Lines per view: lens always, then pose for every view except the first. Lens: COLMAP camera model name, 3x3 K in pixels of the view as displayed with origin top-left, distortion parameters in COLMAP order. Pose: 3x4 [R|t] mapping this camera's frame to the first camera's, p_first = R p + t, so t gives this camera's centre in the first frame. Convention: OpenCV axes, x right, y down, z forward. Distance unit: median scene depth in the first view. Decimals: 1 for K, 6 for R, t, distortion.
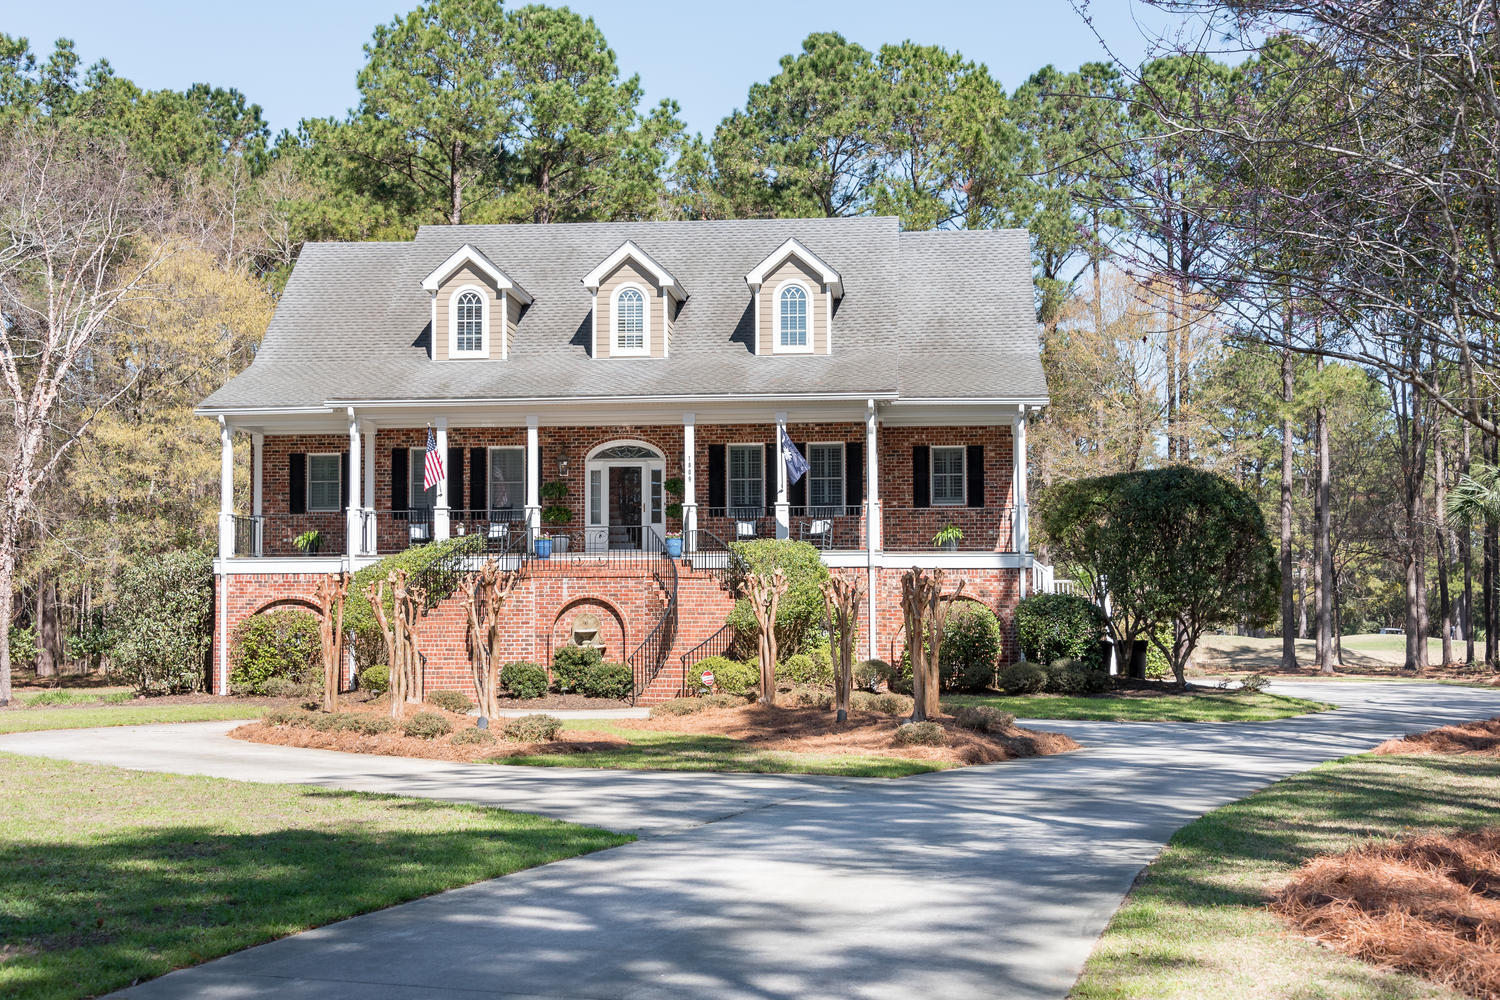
lens RADIAL K [[1947.3, 0, 751.8], [0, 1947.3, 501.7], [0, 0, 1]] dist [-0.019859, 0.000000]
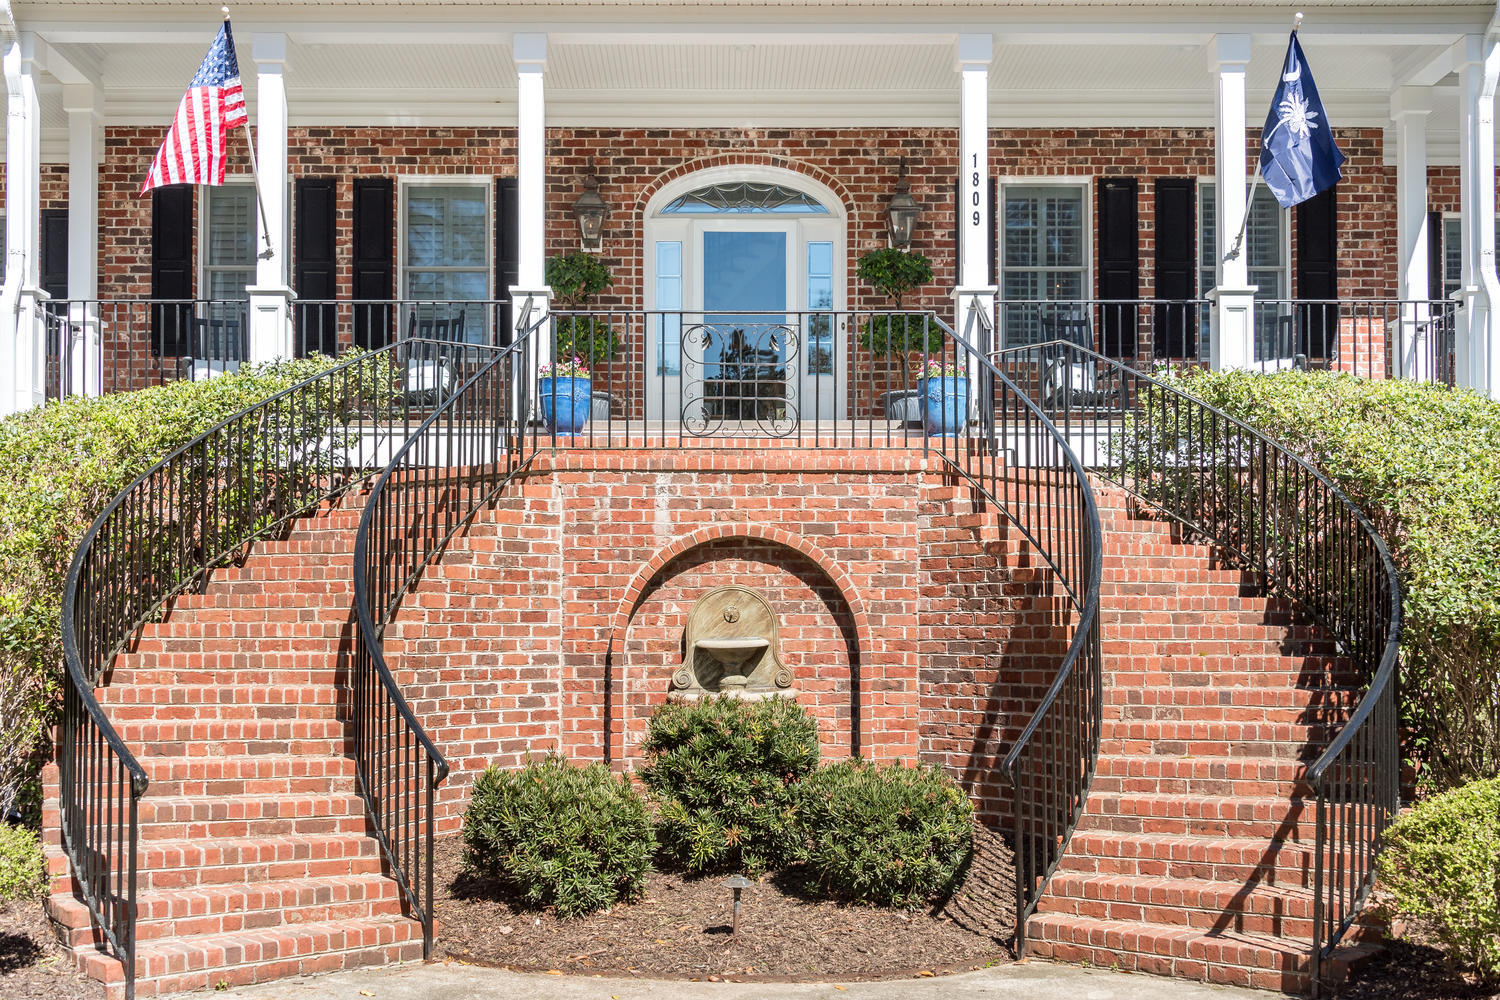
lens RADIAL K [[1737.1, 0, 745.0], [0, 1737.1, 505.5], [0, 0, 1]] dist [-0.008614, 0.000000]
pose [[0.996192, 0.012966, 0.086218, -0.101208], [-0.012512, 0.999905, -0.005807, 0.043409], [-0.086285, 0.004707, 0.996259, 0.684857]]
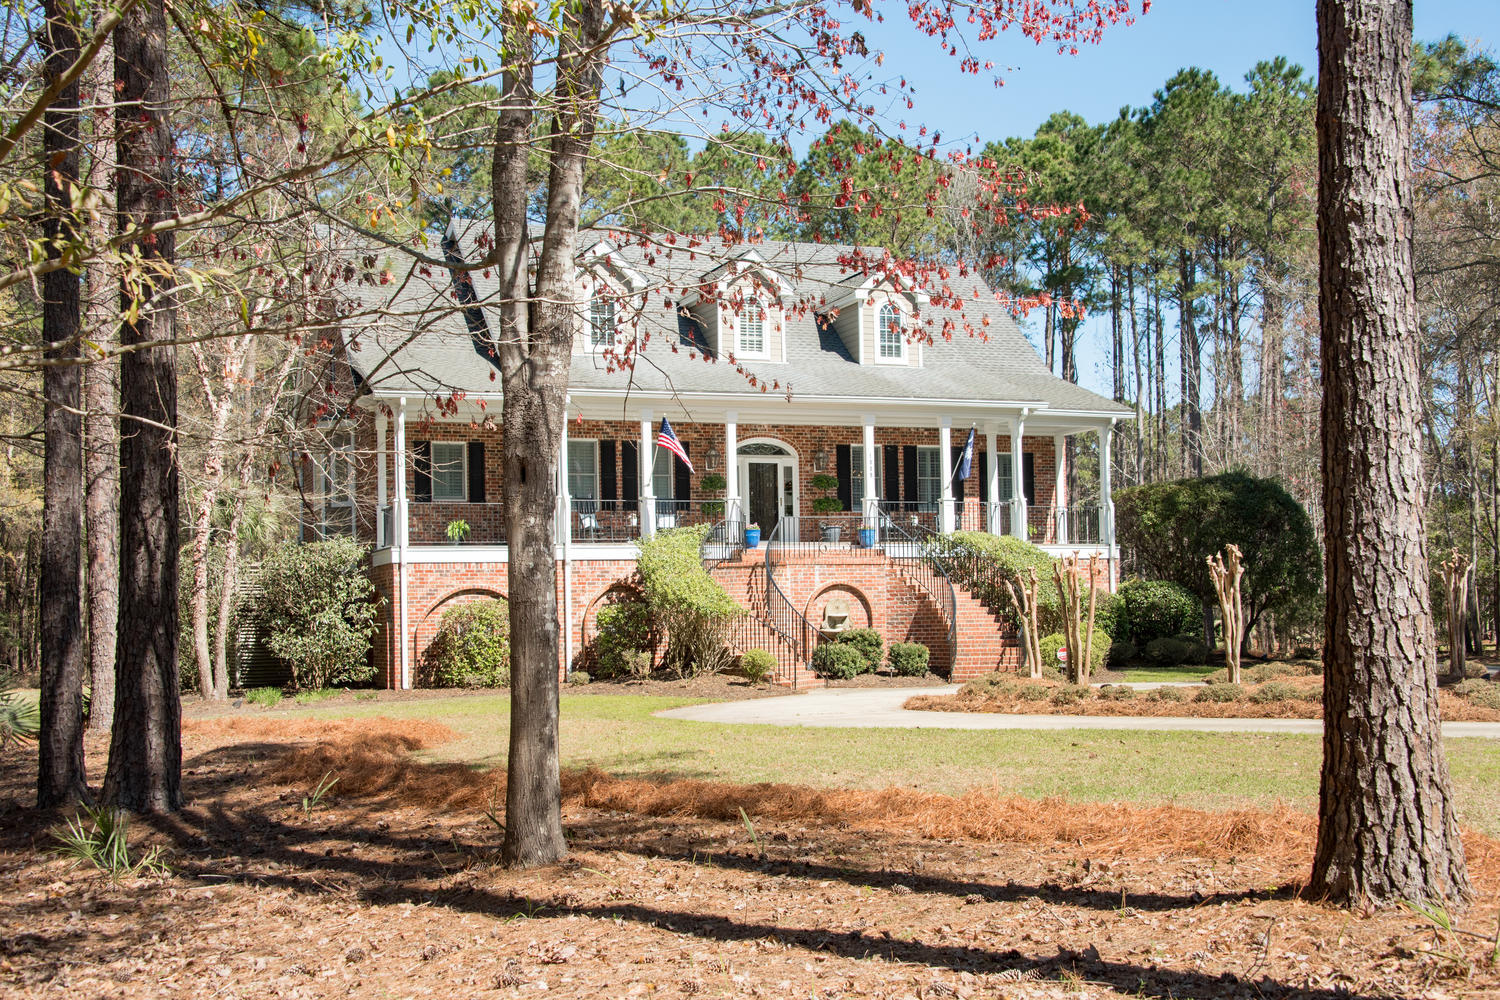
lens RADIAL K [[1902.4, 0, 775.3], [0, 1902.4, 436.3], [0, 0, 1]] dist [0.272359, 0.000000]
pose [[0.901248, 0.030200, 0.432249, -0.546403], [-0.016304, 0.999225, -0.035820, 0.005289], [-0.432996, 0.025235, 0.901042, 0.053362]]
